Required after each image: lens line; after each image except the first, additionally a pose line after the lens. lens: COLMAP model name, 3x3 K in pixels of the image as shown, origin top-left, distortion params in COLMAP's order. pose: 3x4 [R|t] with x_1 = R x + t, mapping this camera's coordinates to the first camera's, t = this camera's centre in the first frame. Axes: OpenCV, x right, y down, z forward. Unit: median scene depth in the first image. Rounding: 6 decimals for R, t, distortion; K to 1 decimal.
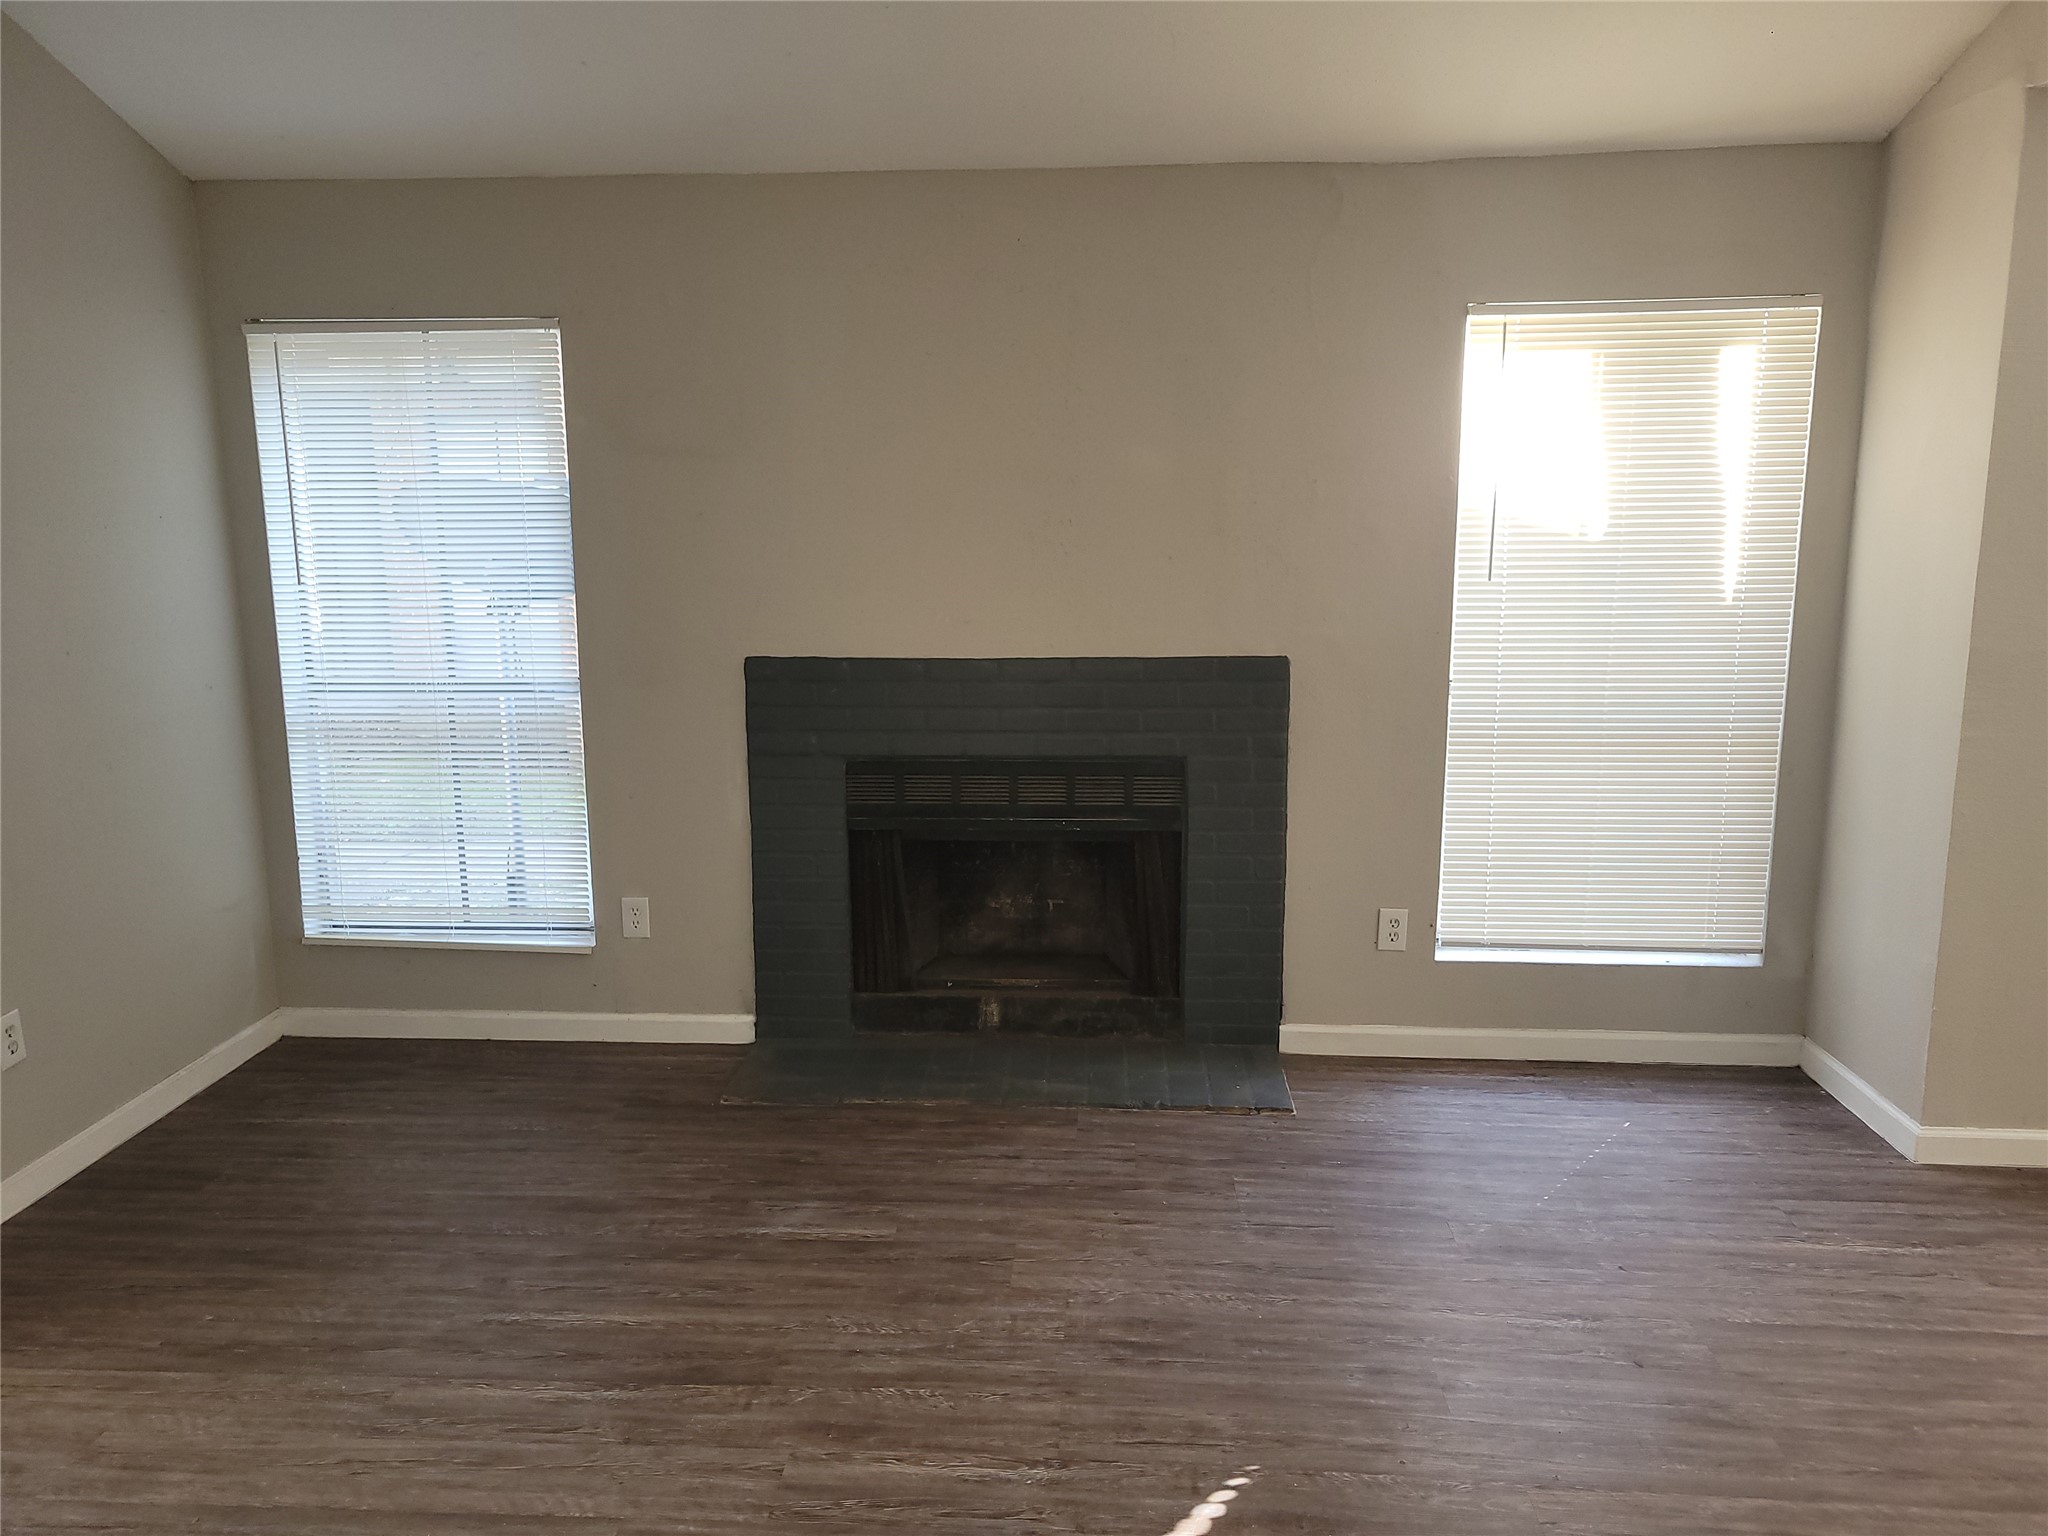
lens RADIAL K [[1566.9, 0, 1014.0], [0, 1566.9, 790.8], [0, 0, 1]] dist [0.060564, -0.002917]
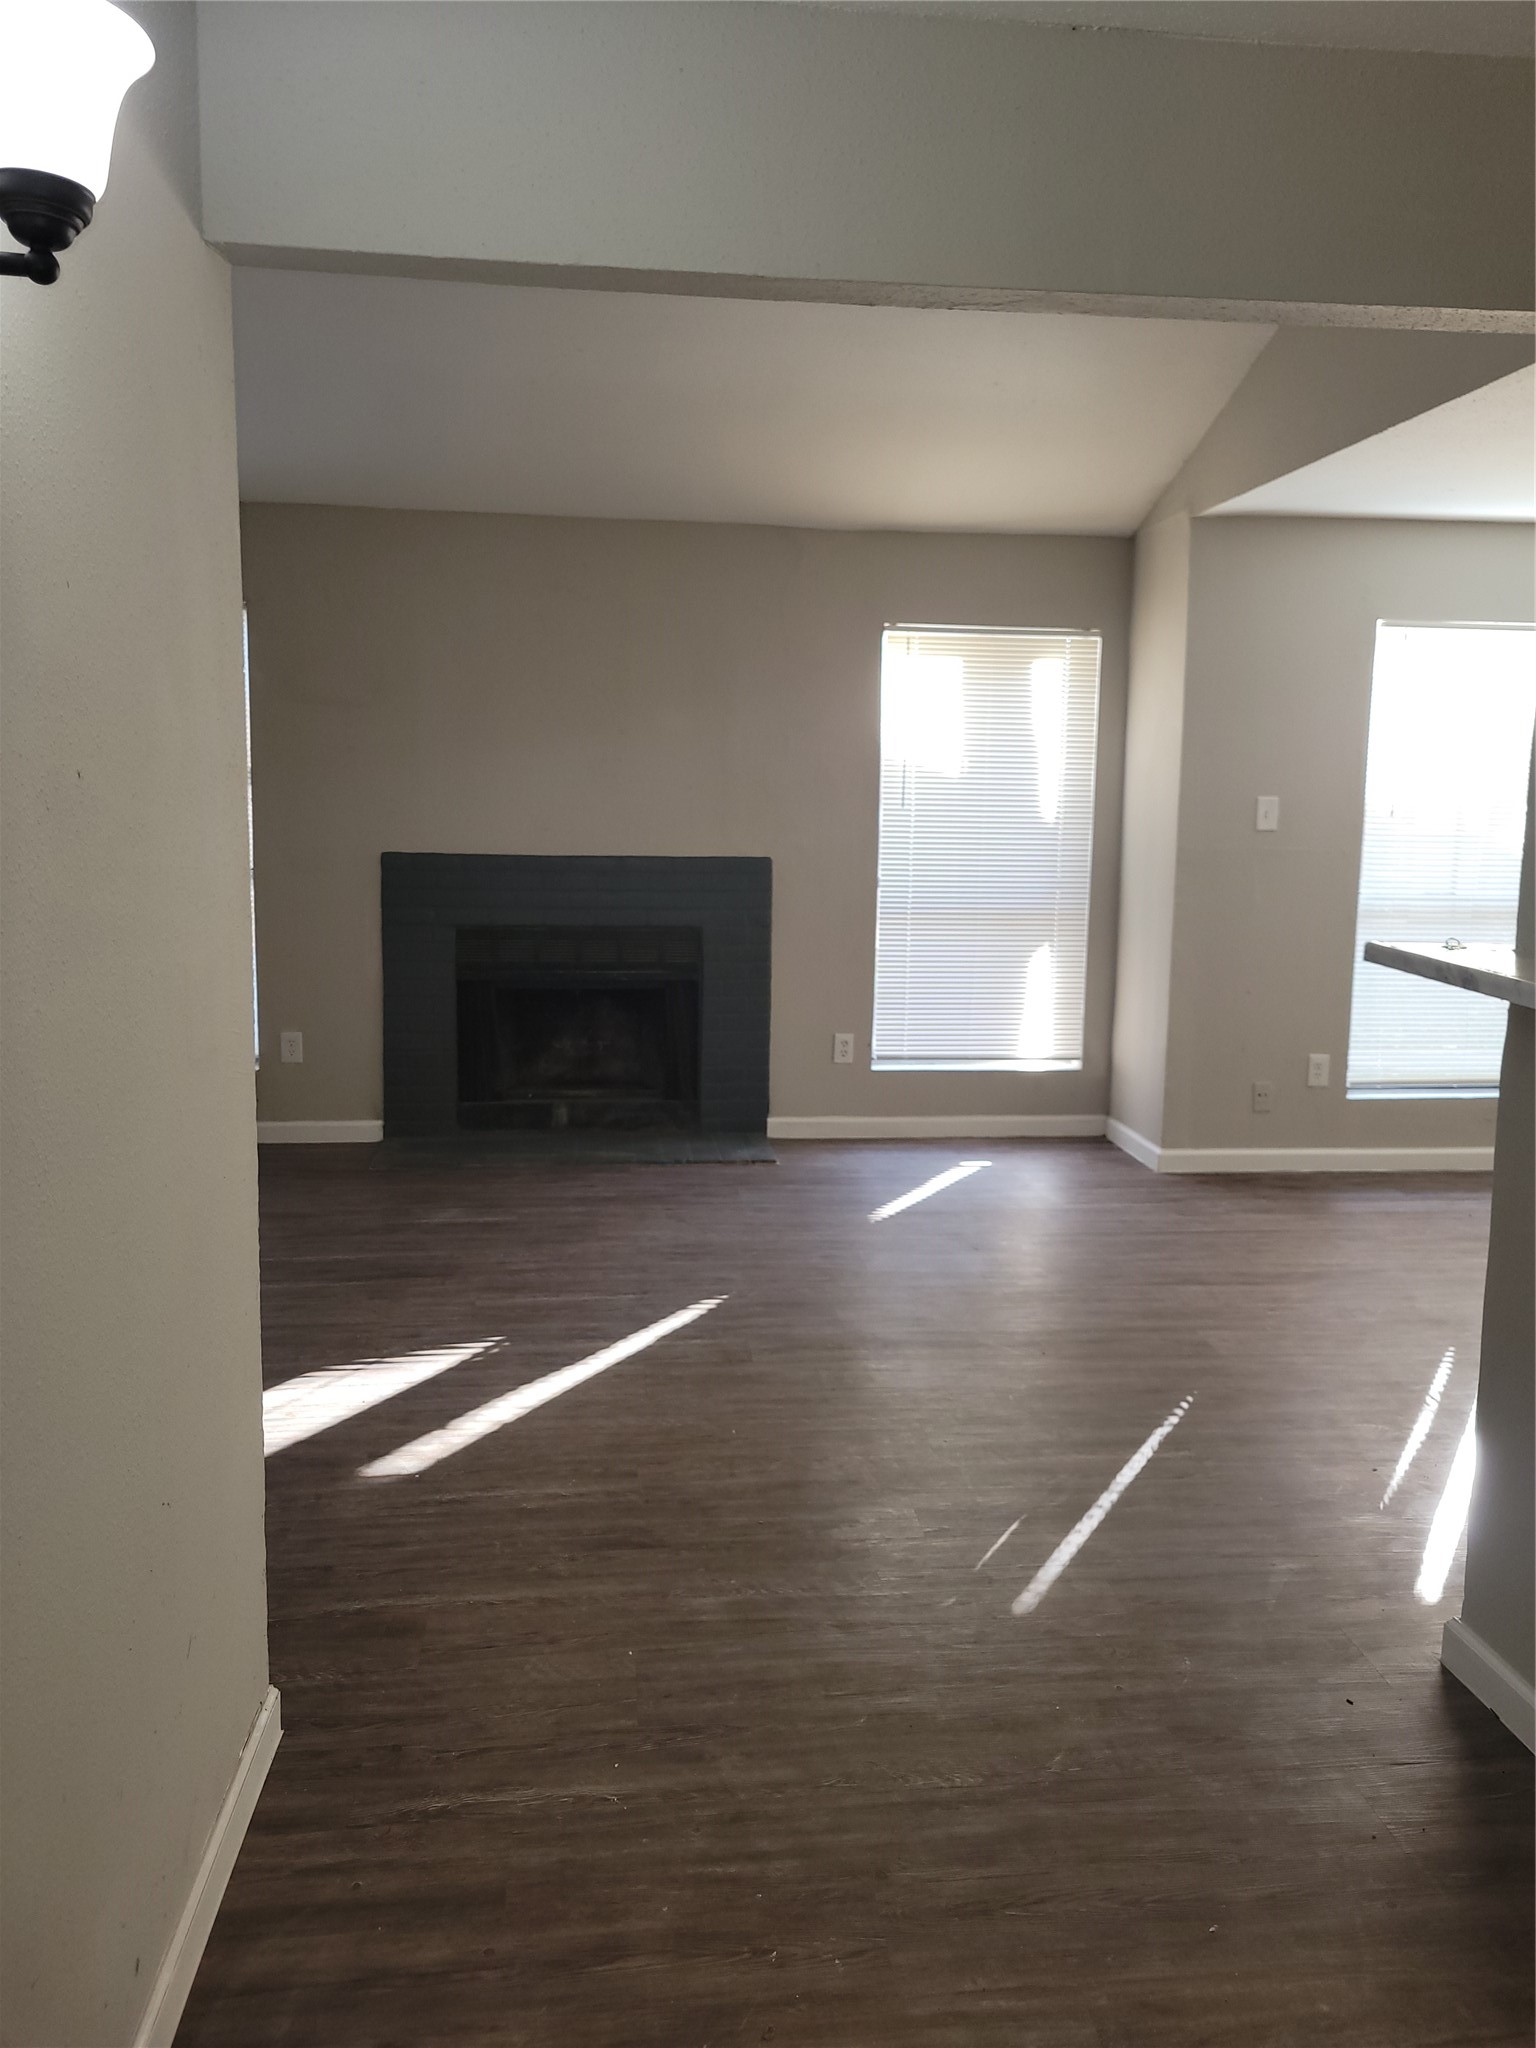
lens RADIAL K [[1566.9, 0, 768.0], [0, 1566.9, 1024.0], [0, 0, 1]] dist [0.060564, -0.002917]
pose [[0.985225, -0.000381, 0.171267, -0.076093], [0.007293, 0.999184, -0.039726, 0.125164], [-0.171112, 0.040388, 0.984423, -0.416858]]
